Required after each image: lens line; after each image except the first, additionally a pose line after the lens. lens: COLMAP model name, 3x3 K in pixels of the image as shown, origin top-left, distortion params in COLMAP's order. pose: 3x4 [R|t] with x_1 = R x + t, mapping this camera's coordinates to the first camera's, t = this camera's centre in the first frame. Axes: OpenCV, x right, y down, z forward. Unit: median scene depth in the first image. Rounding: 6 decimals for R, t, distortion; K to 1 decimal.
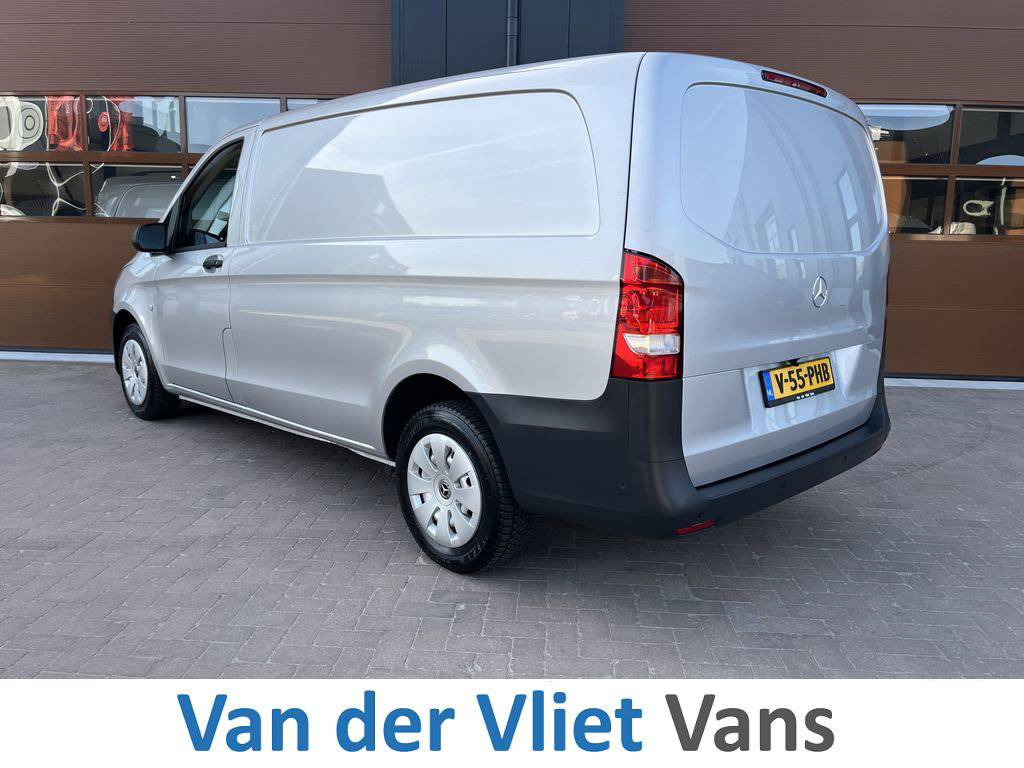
lens RADIAL K [[810.0, 0, 516.1], [0, 810.0, 378.1], [0, 0, 1]] dist [0.053973, -0.065387]
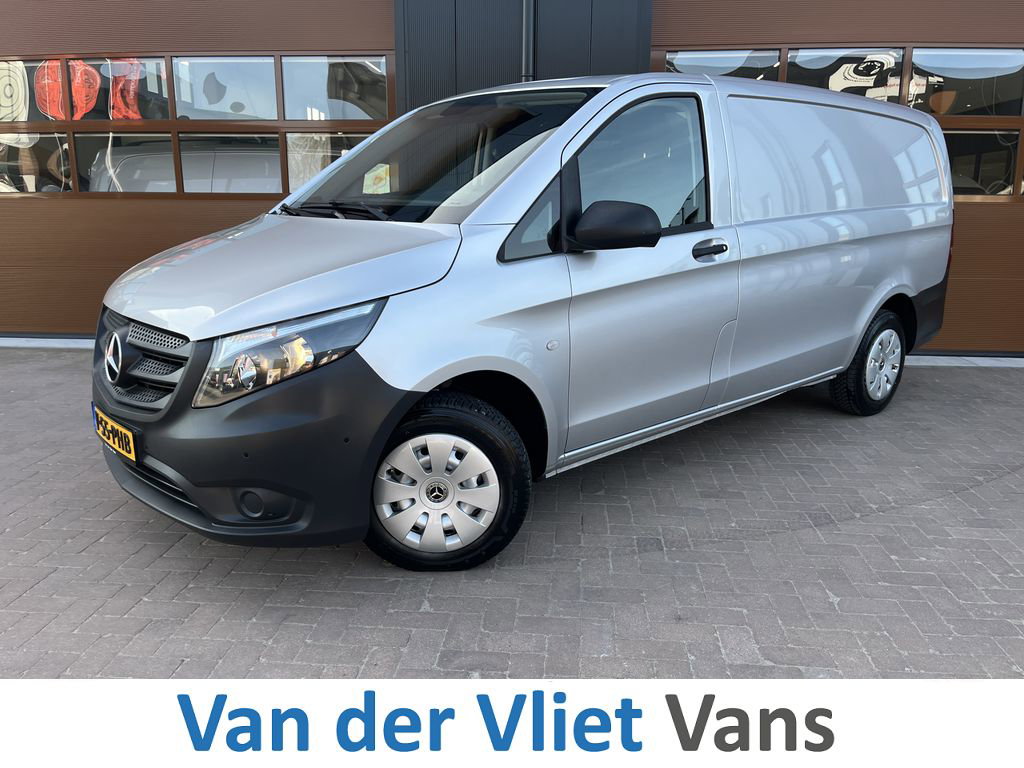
lens RADIAL K [[810.0, 0, 509.1], [0, 810.0, 388.9], [0, 0, 1]] dist [0.053973, -0.065387]
pose [[0.999422, -0.009019, -0.032765, -0.003496], [0.010730, 0.998567, 0.052439, -0.033349], [0.032245, -0.052760, 0.998086, 0.150251]]
